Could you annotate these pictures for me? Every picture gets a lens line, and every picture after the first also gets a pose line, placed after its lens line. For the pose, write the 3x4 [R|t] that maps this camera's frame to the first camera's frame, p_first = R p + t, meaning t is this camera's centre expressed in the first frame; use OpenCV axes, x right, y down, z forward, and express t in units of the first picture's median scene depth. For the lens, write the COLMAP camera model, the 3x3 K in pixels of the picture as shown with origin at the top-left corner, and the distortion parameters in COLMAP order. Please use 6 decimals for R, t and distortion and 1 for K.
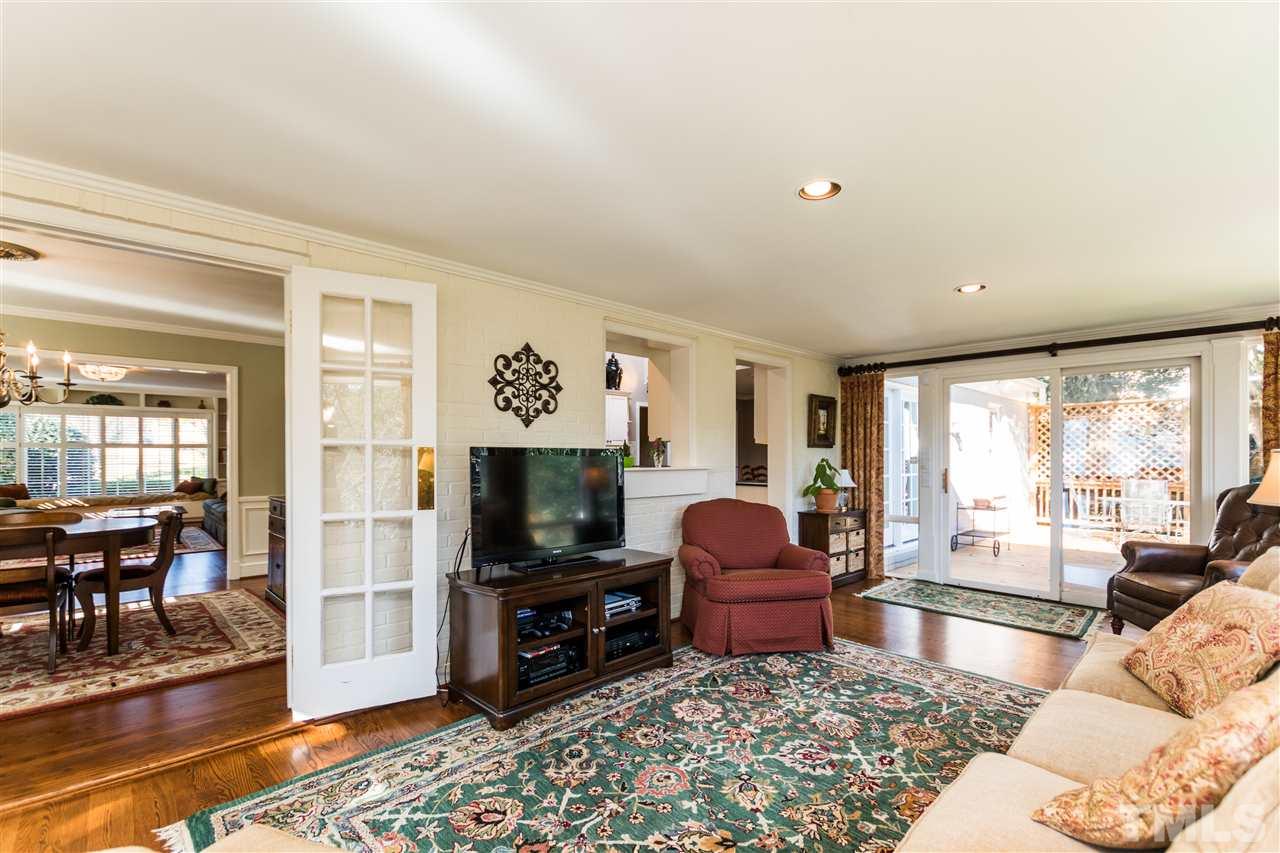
lens RADIAL K [[562.1, 0, 640.5], [0, 562.1, 460.7], [0, 0, 1]] dist [0.002359, 0.000118]
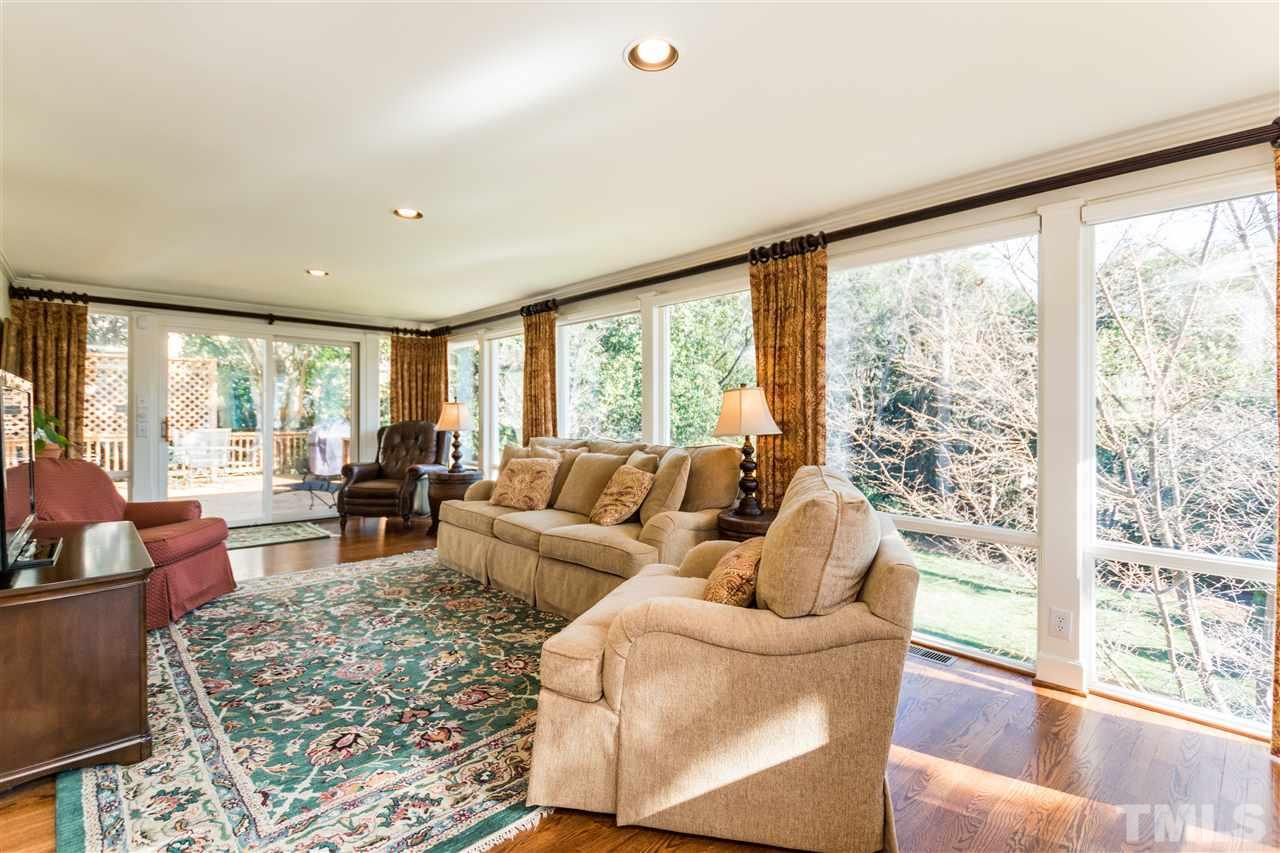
lens RADIAL K [[587.7, 0, 637.9], [0, 587.7, 417.4], [0, 0, 1]] dist [-0.000200, -0.006476]
pose [[0.012152, -0.004840, 0.999914, -0.962732], [0.004350, 0.999979, 0.004787, 0.027332], [-0.999917, 0.004292, 0.012172, 0.324360]]
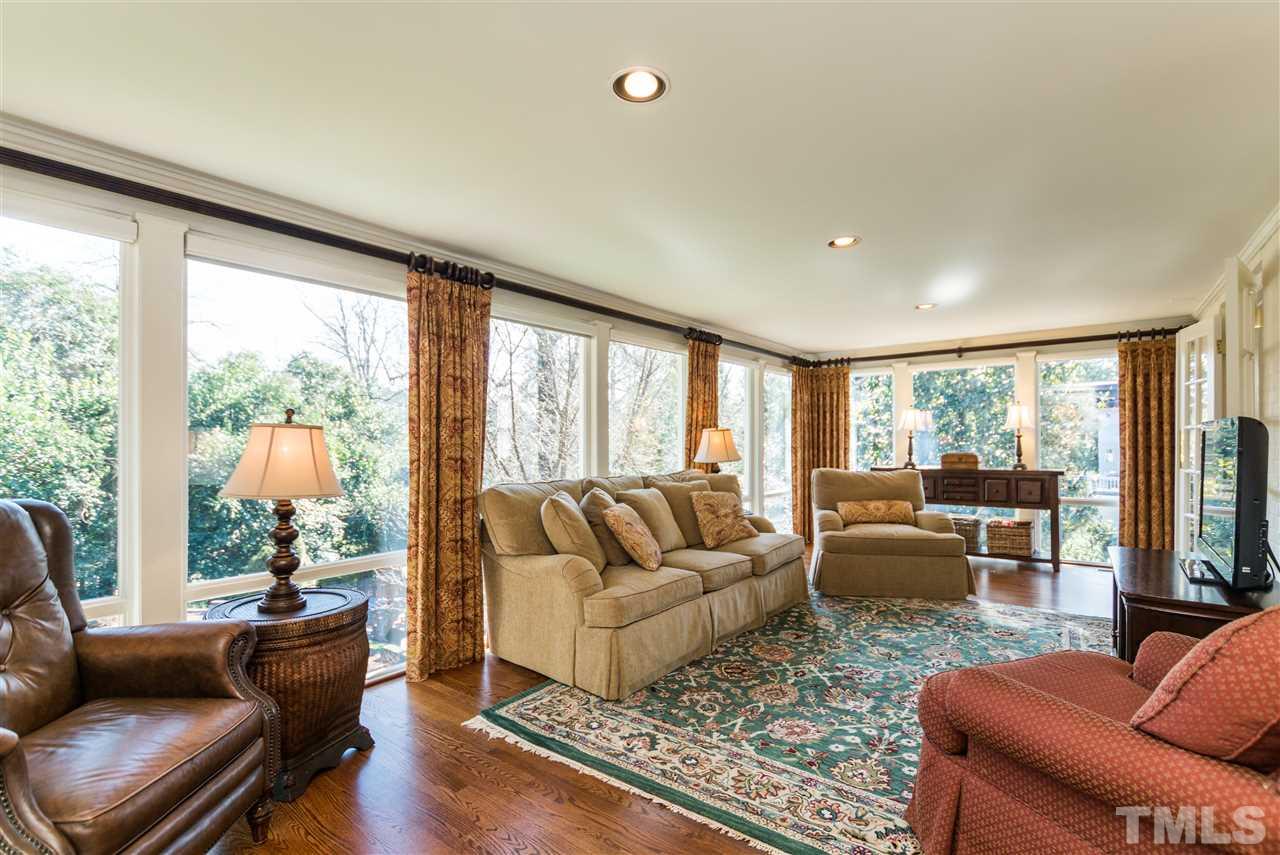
lens RADIAL K [[602.2, 0, 637.4], [0, 602.2, 437.0], [0, 0, 1]] dist [-0.003057, 0.000071]
pose [[-0.986666, 0.000734, -0.162758, 0.880566], [0.000436, 0.999998, 0.001869, -0.003991], [0.162760, 0.001773, -0.986664, 1.967891]]
